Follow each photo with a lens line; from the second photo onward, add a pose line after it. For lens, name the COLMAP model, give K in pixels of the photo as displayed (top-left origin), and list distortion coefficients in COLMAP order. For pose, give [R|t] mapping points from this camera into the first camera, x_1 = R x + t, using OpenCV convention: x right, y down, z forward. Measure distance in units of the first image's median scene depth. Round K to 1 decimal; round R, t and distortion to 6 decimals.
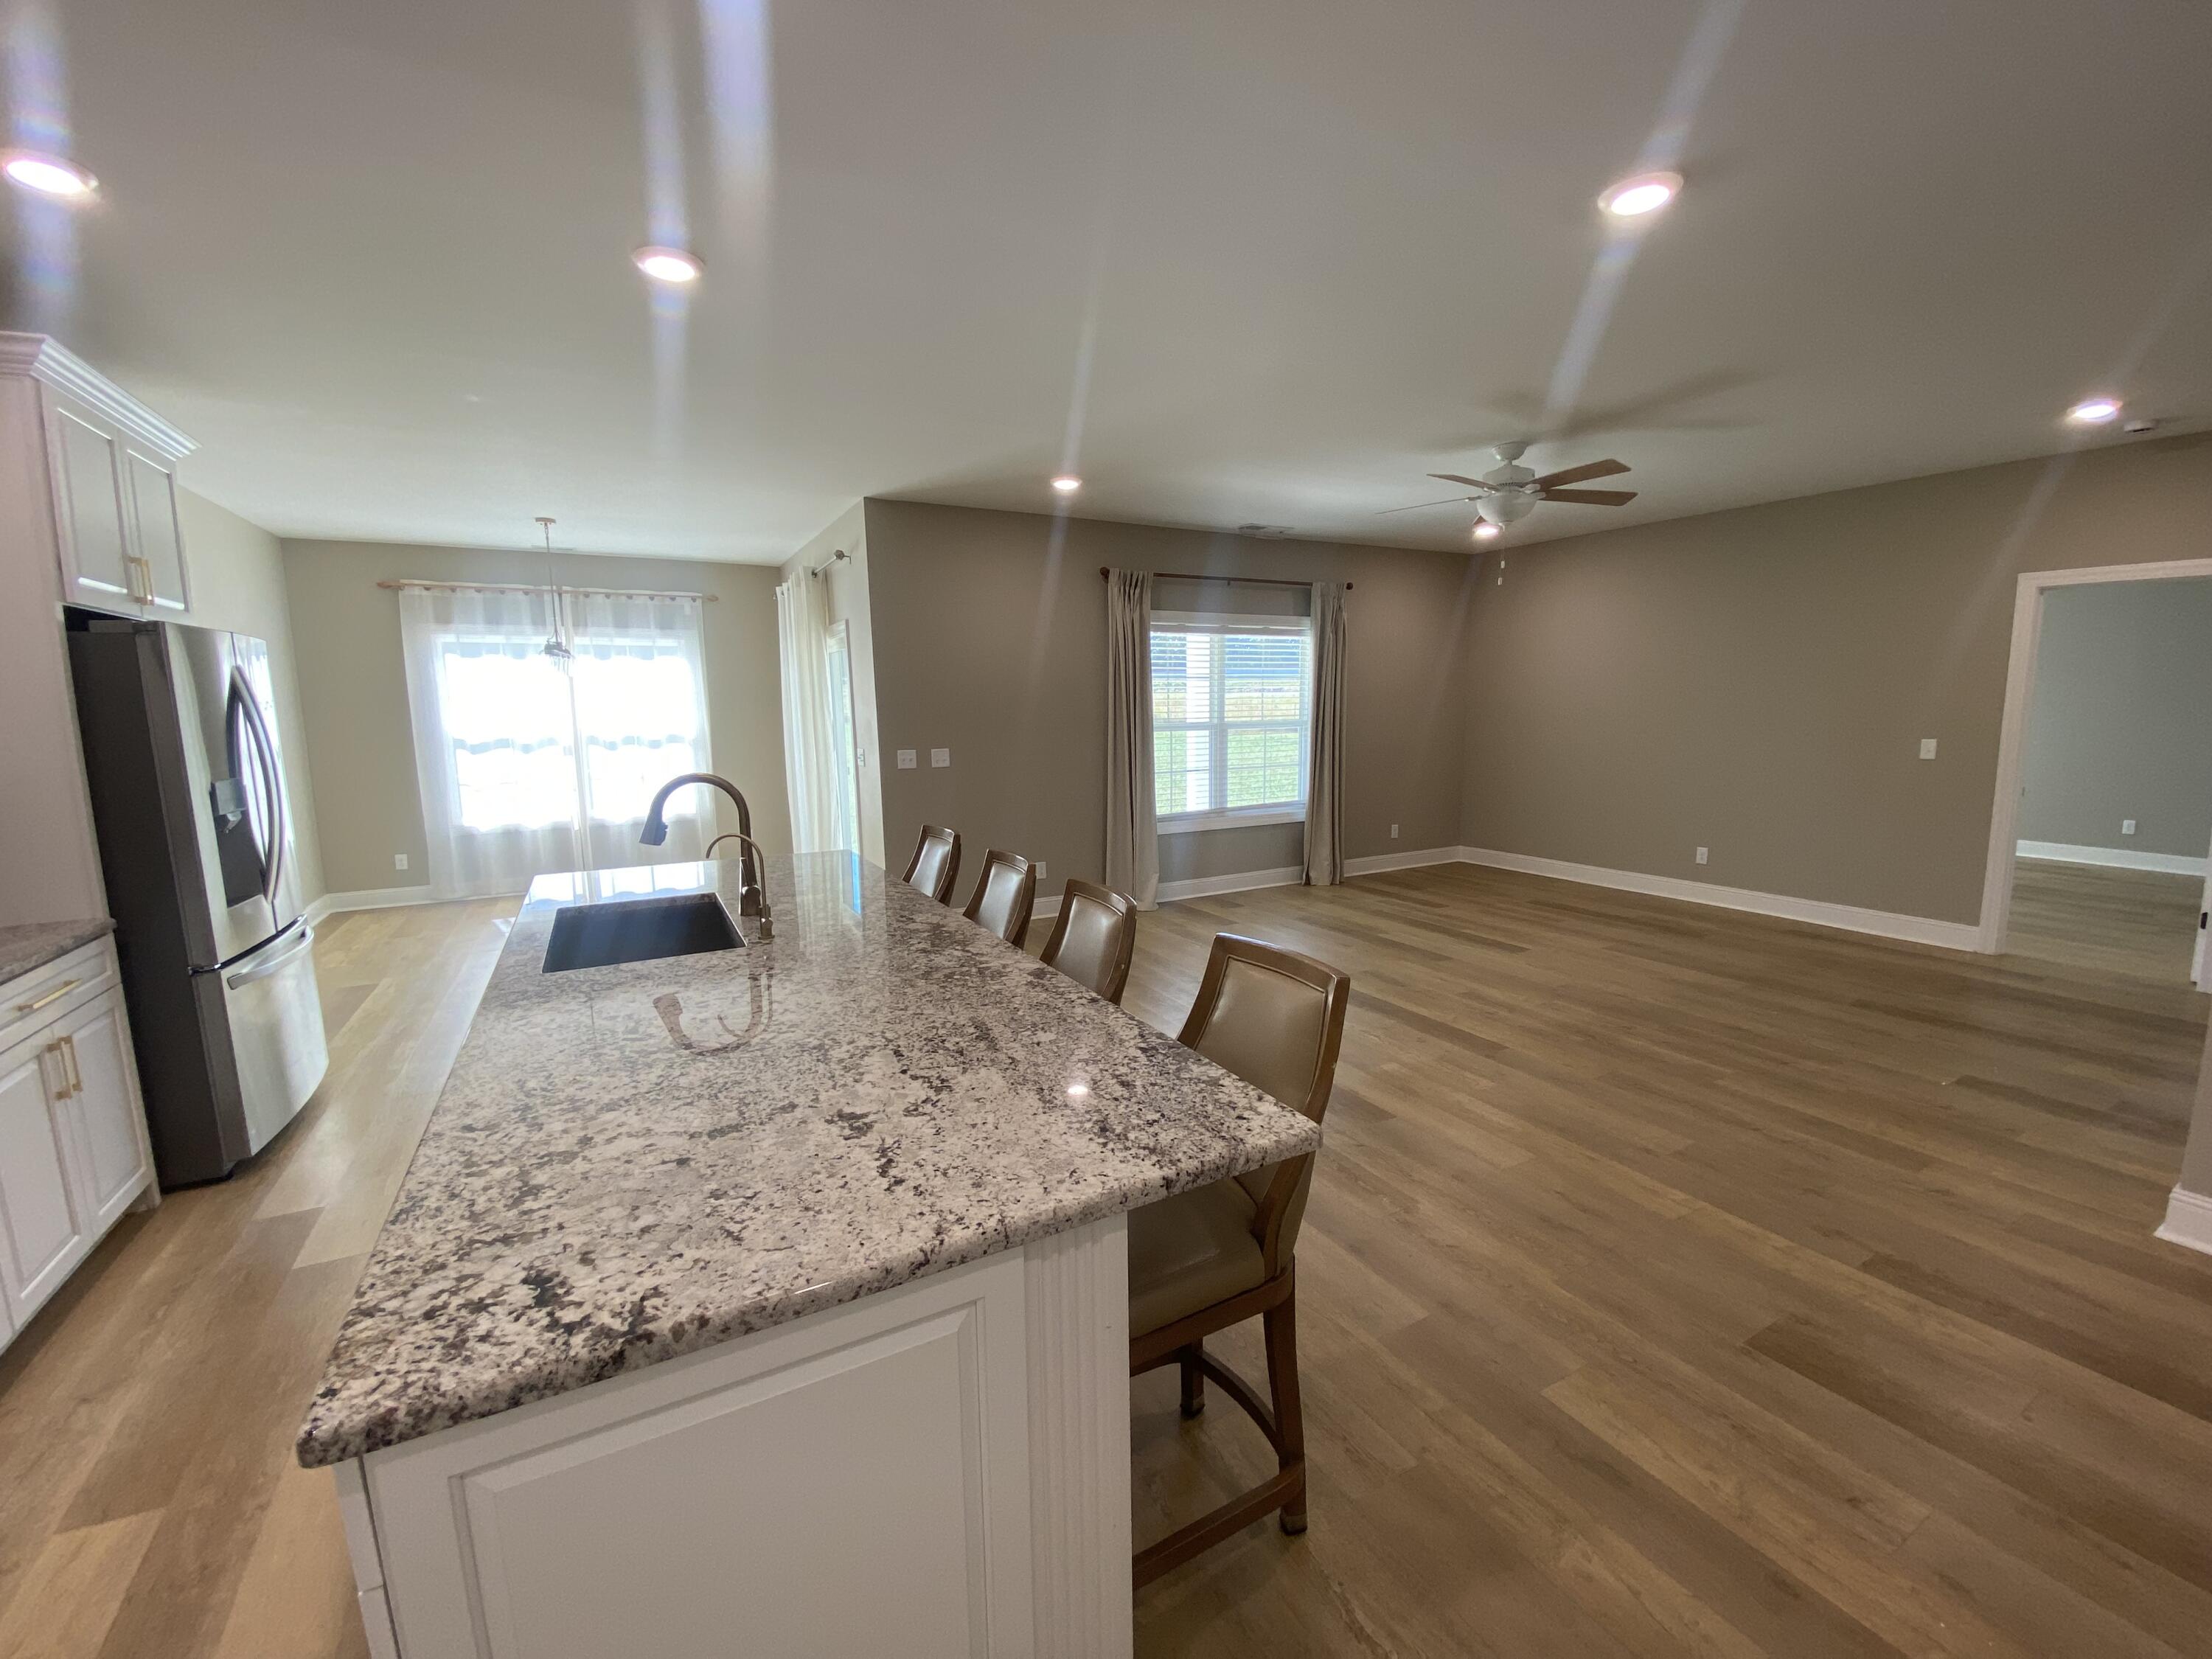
lens RADIAL K [[893.0, 0, 1104.8], [0, 893.0, 835.1], [0, 0, 1]] dist [0.017378, -0.019683]
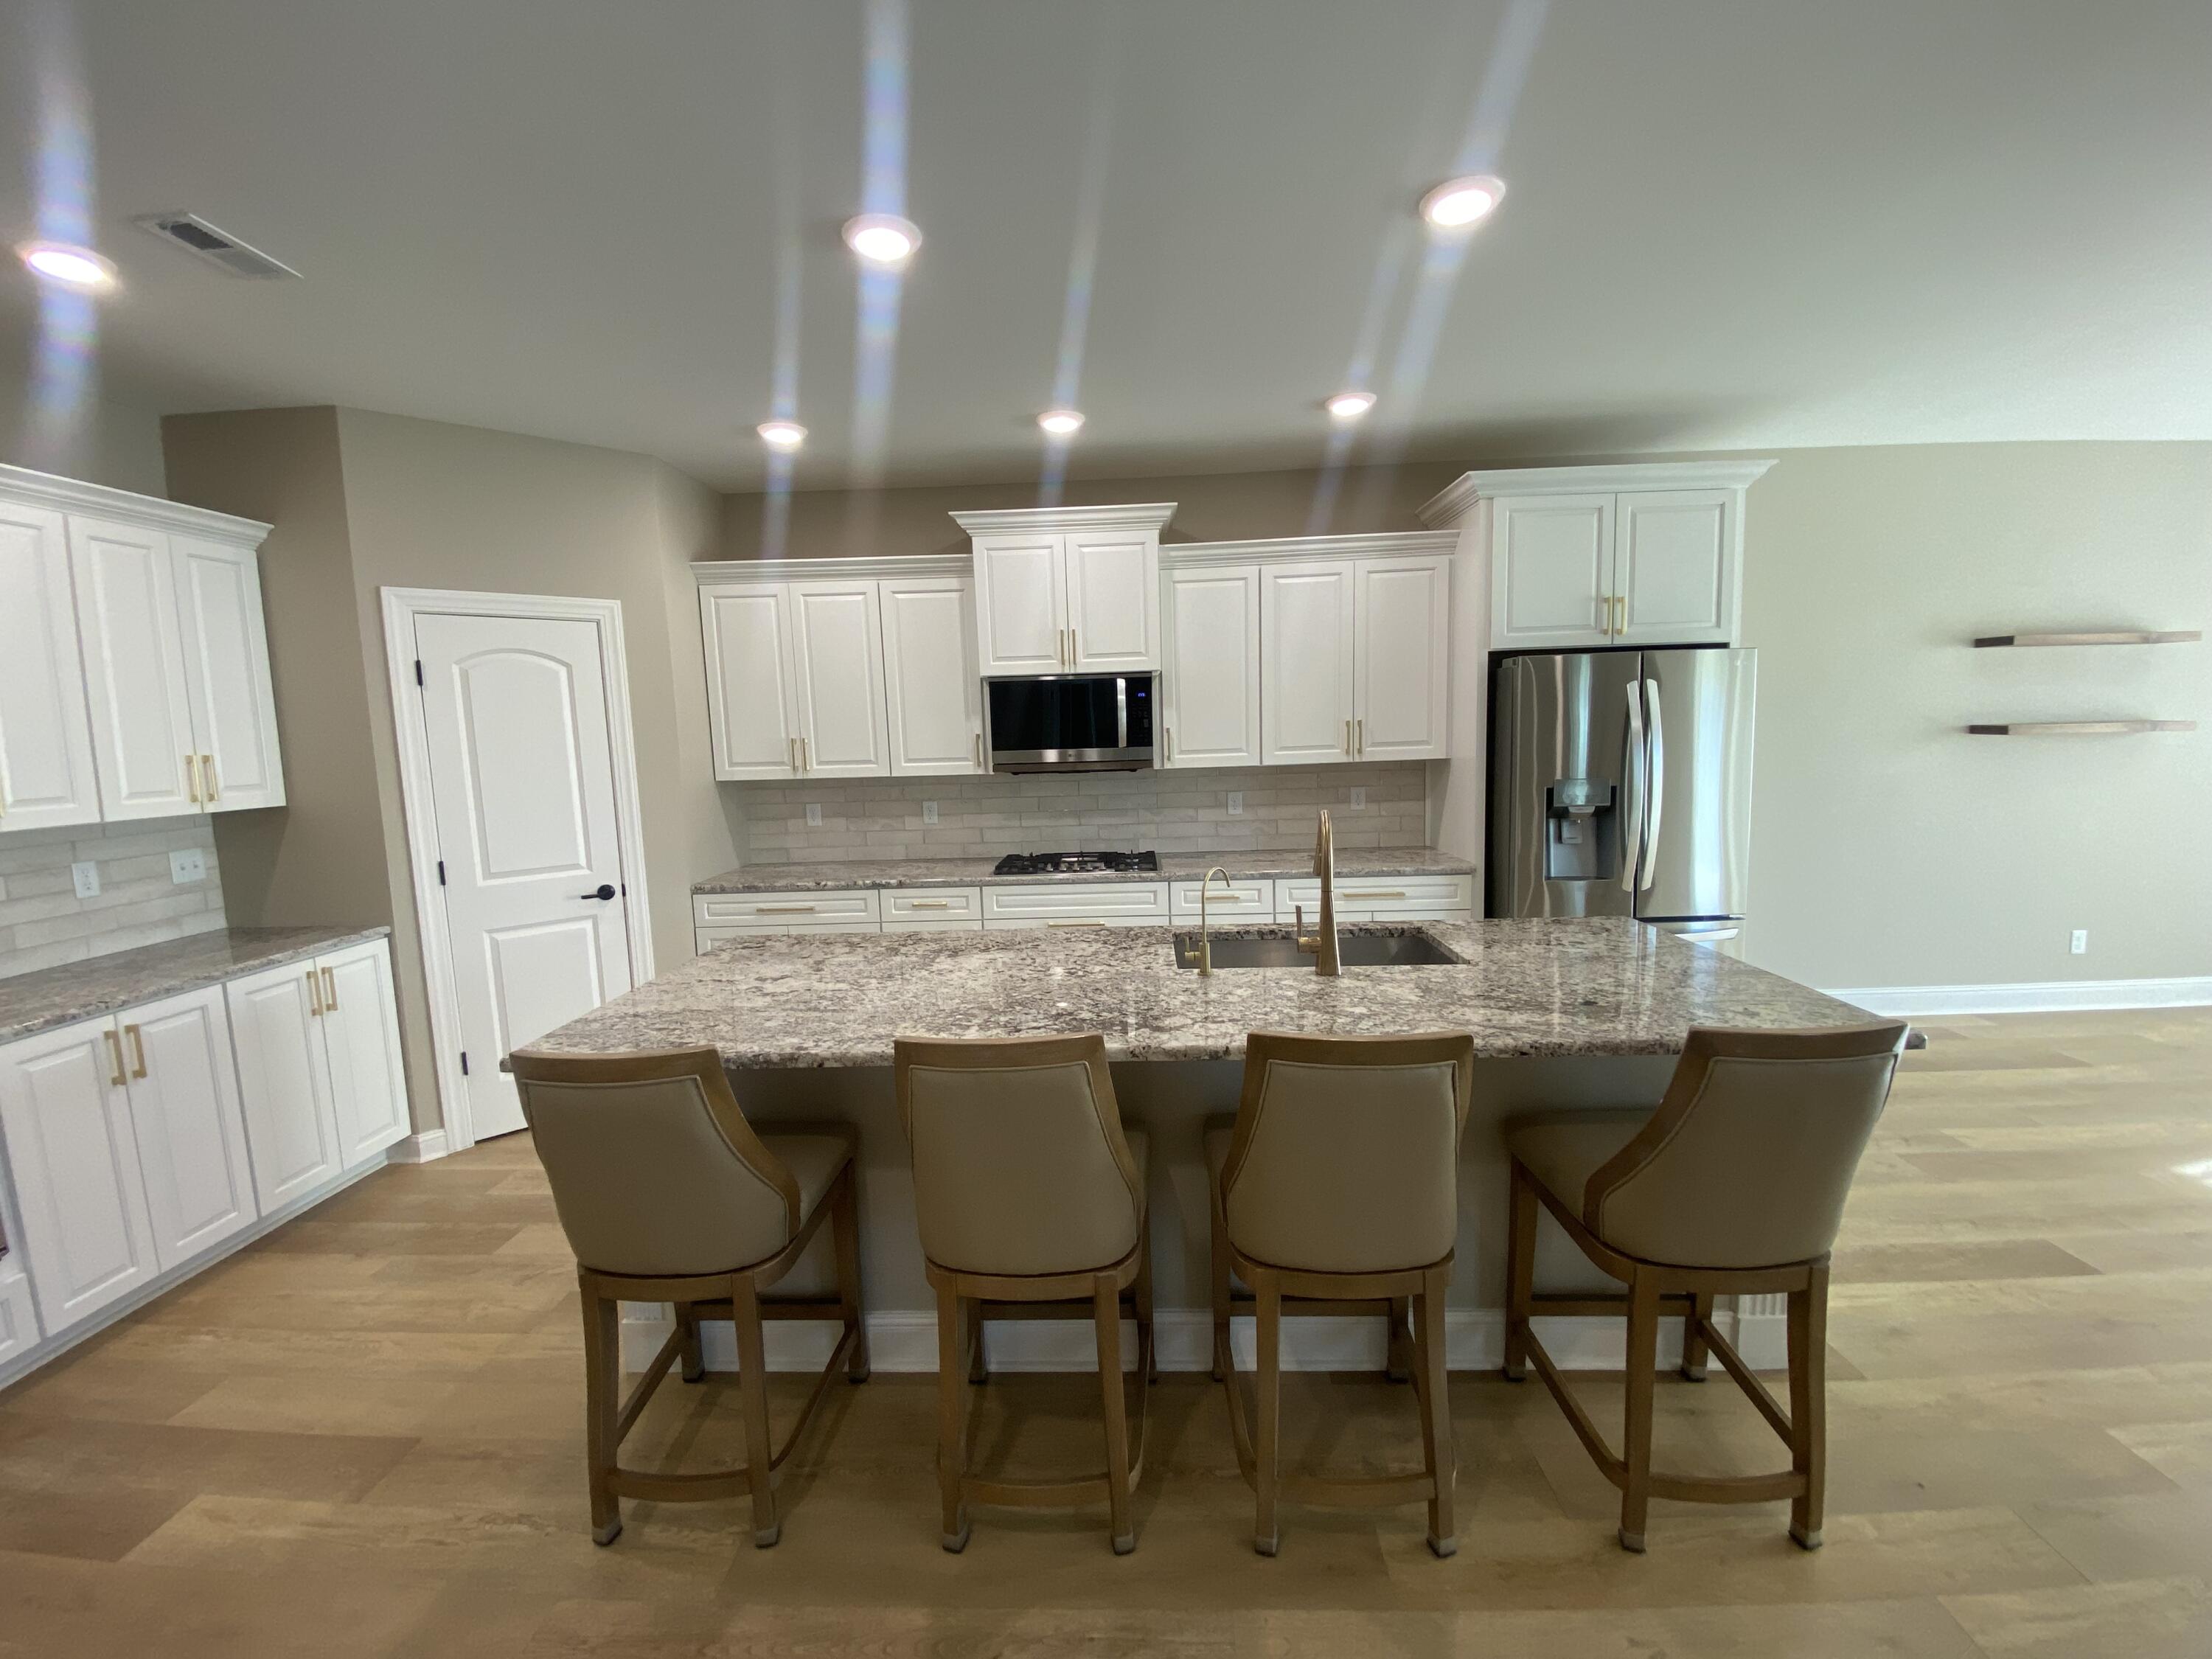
lens RADIAL K [[880.9, 0, 1106.0], [0, 880.9, 829.5], [0, 0, 1]] dist [0.033616, -0.028357]
pose [[-0.512814, 0.130948, -0.848454, 0.330962], [-0.080911, 0.976527, 0.199618, -0.153390], [0.854678, 0.171017, -0.490182, 0.899452]]
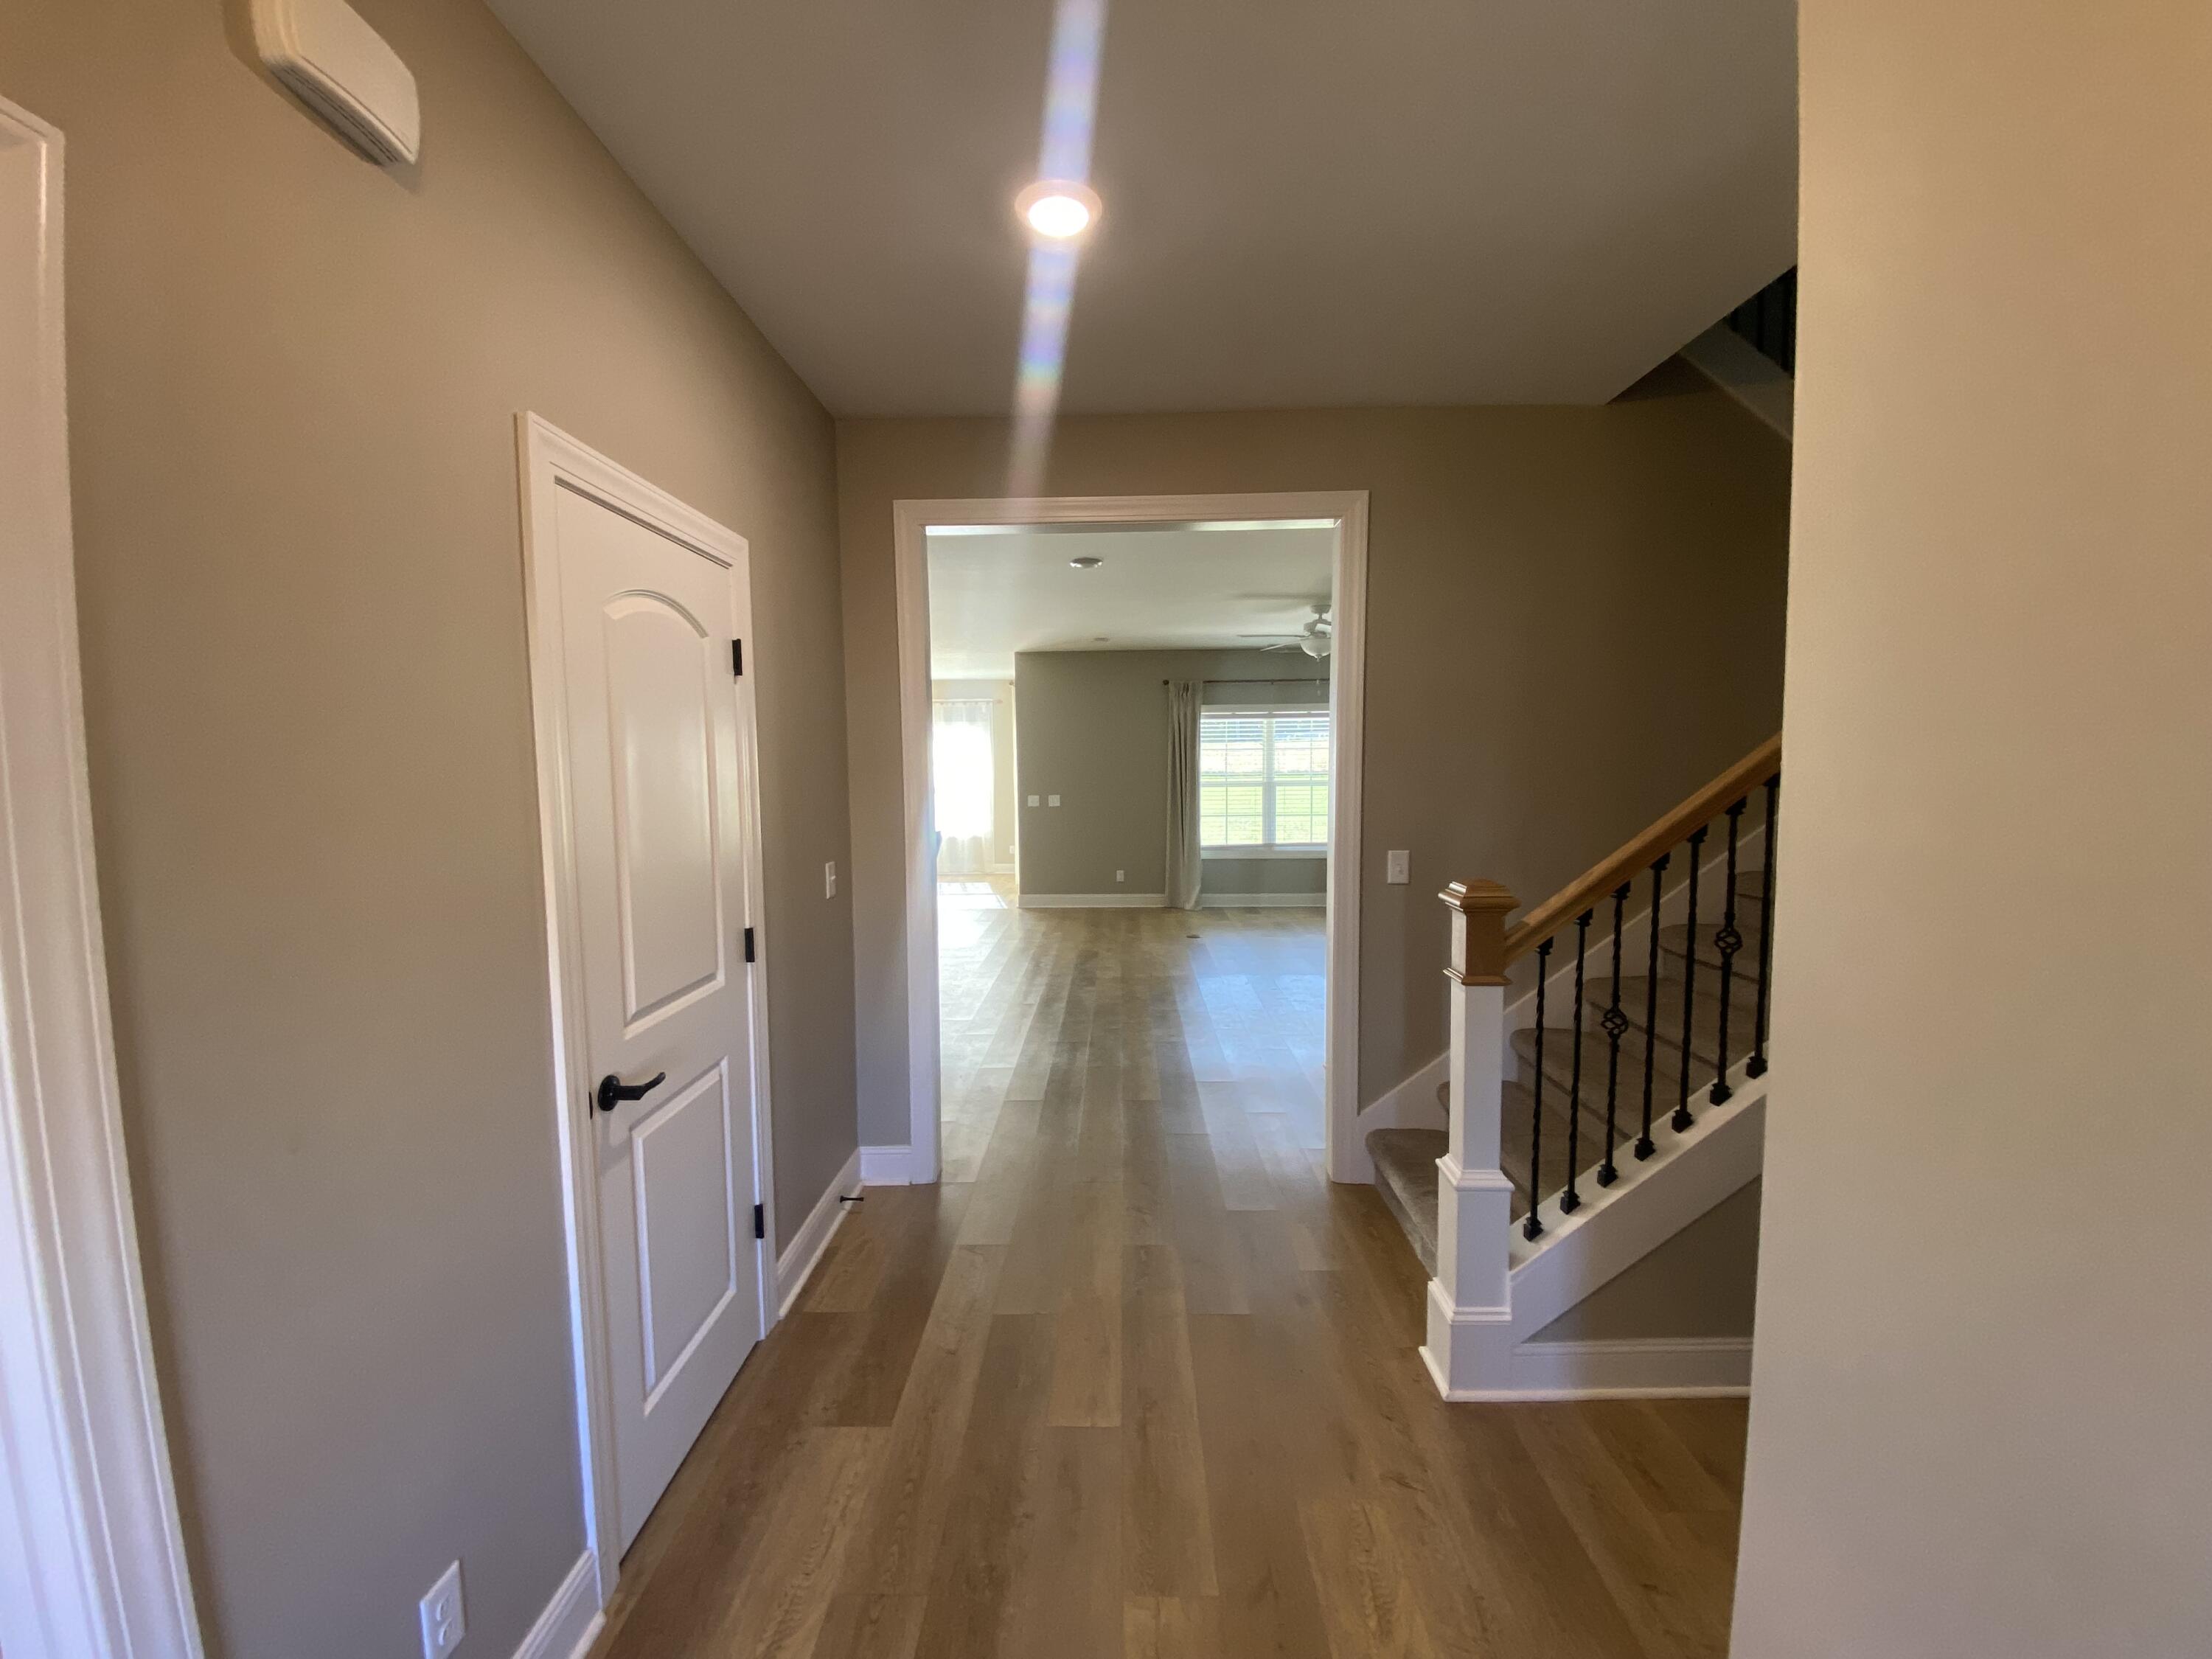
lens RADIAL K [[880.9, 0, 1106.0], [0, 880.9, 829.5], [0, 0, 1]] dist [0.033616, -0.028357]
pose [[0.865229, 0.037179, -0.499997, 1.204268], [-0.070539, 0.996355, -0.047977, 0.062469], [0.496390, 0.076780, 0.864697, -0.586786]]
